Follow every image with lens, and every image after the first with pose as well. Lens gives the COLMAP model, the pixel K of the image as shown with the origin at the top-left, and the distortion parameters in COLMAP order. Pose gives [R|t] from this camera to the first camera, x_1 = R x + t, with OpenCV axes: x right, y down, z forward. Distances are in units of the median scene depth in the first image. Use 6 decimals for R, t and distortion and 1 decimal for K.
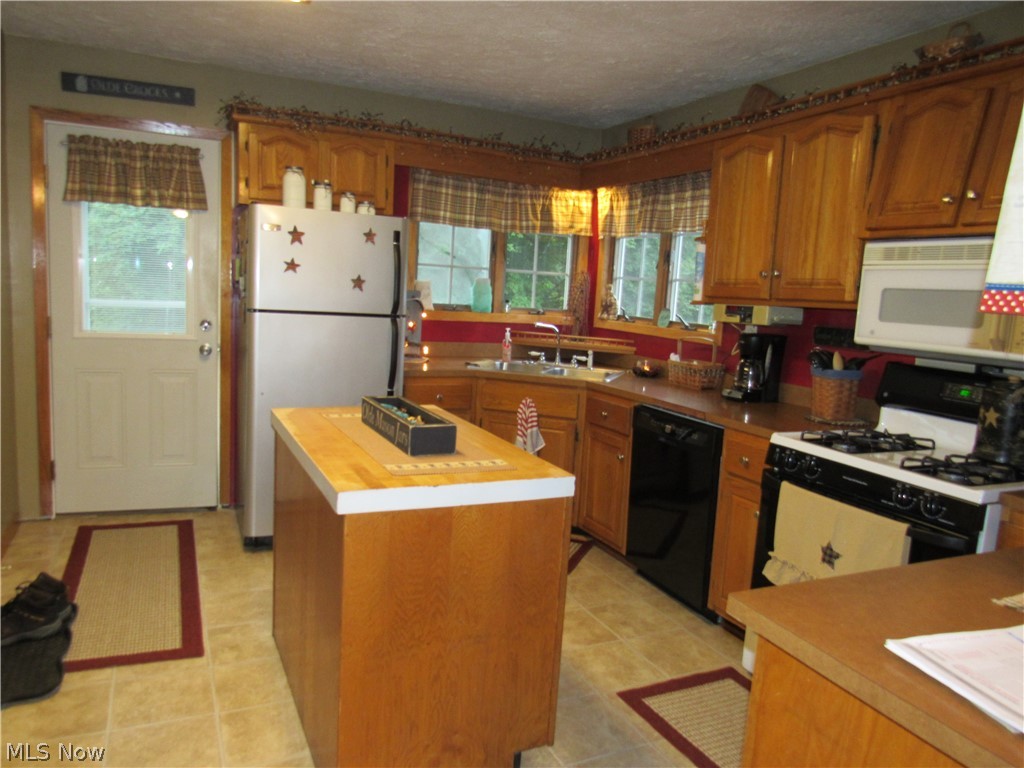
lens RADIAL K [[723.6, 0, 512.0], [0, 723.6, 384.0], [0, 0, 1]] dist [0.001590, -0.000009]
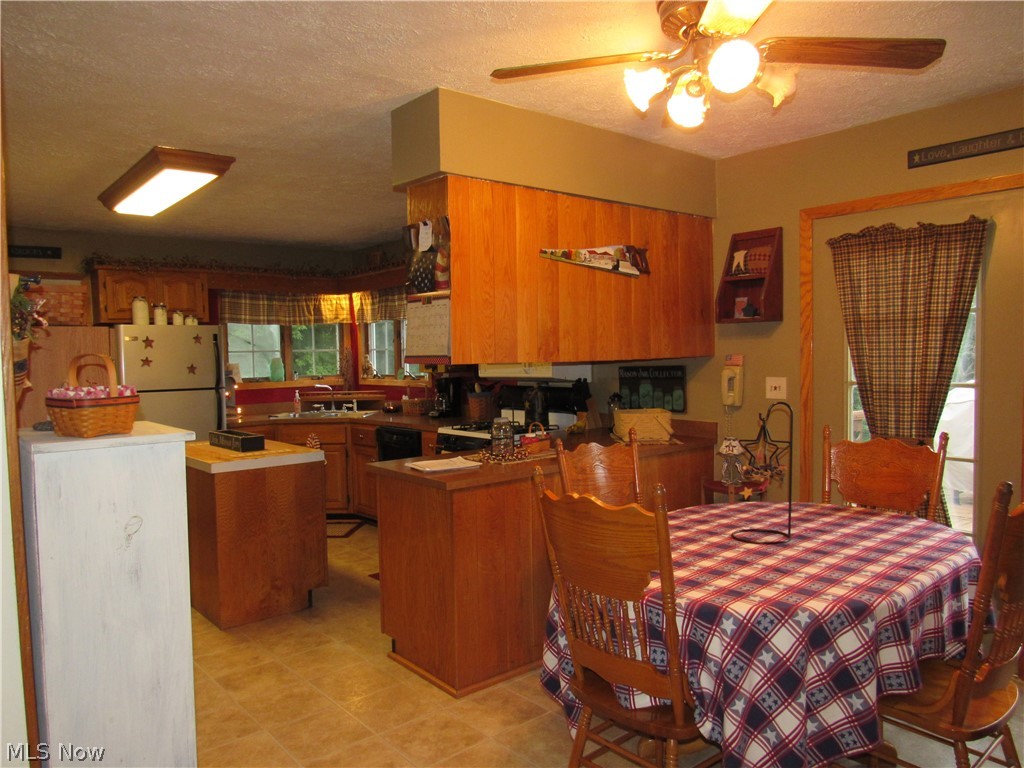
lens RADIAL K [[746.7, 0, 512.0], [0, 746.7, 384.0], [0, 0, 1]] dist [-0.006711, -0.079337]
pose [[0.964712, -0.093115, 0.246292, 0.046305], [0.114376, 0.990719, -0.073446, 0.074861], [-0.237167, 0.099024, 0.966409, -0.596912]]
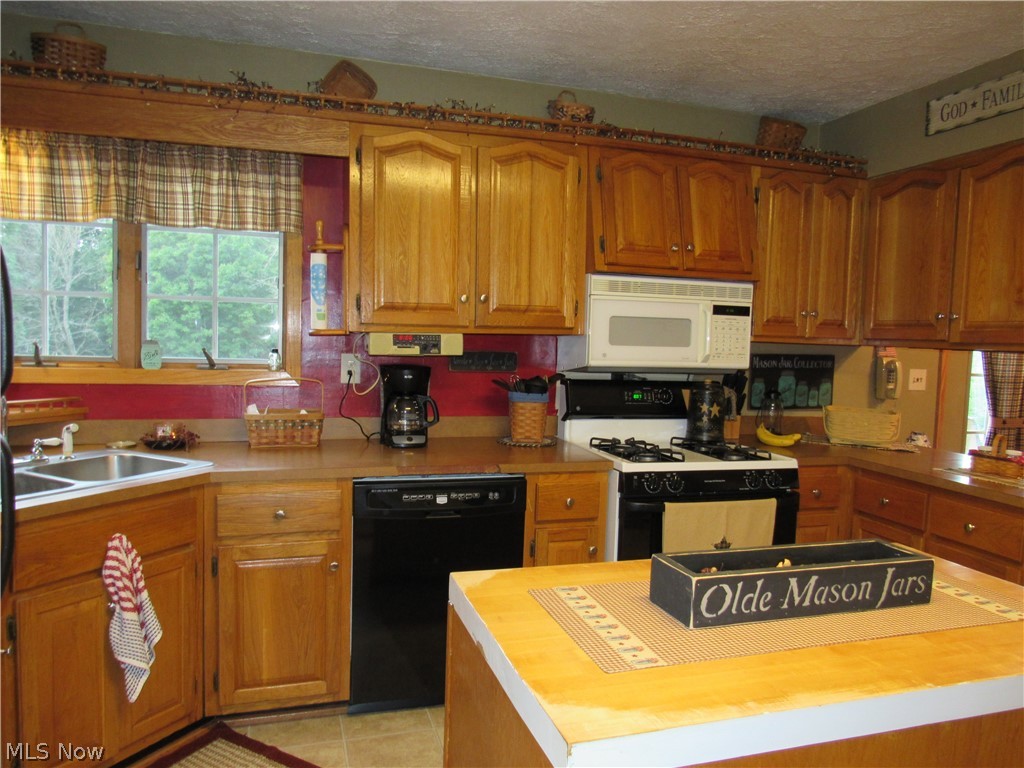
lens RADIAL K [[723.2, 0, 512.0], [0, 723.2, 384.0], [0, 0, 1]] dist [-0.049014, 0.000263]
pose [[0.145945, -0.118390, 0.982183, -0.381767], [0.110785, 0.988525, 0.102693, -0.096654], [-0.983070, 0.093824, 0.157386, 0.592468]]
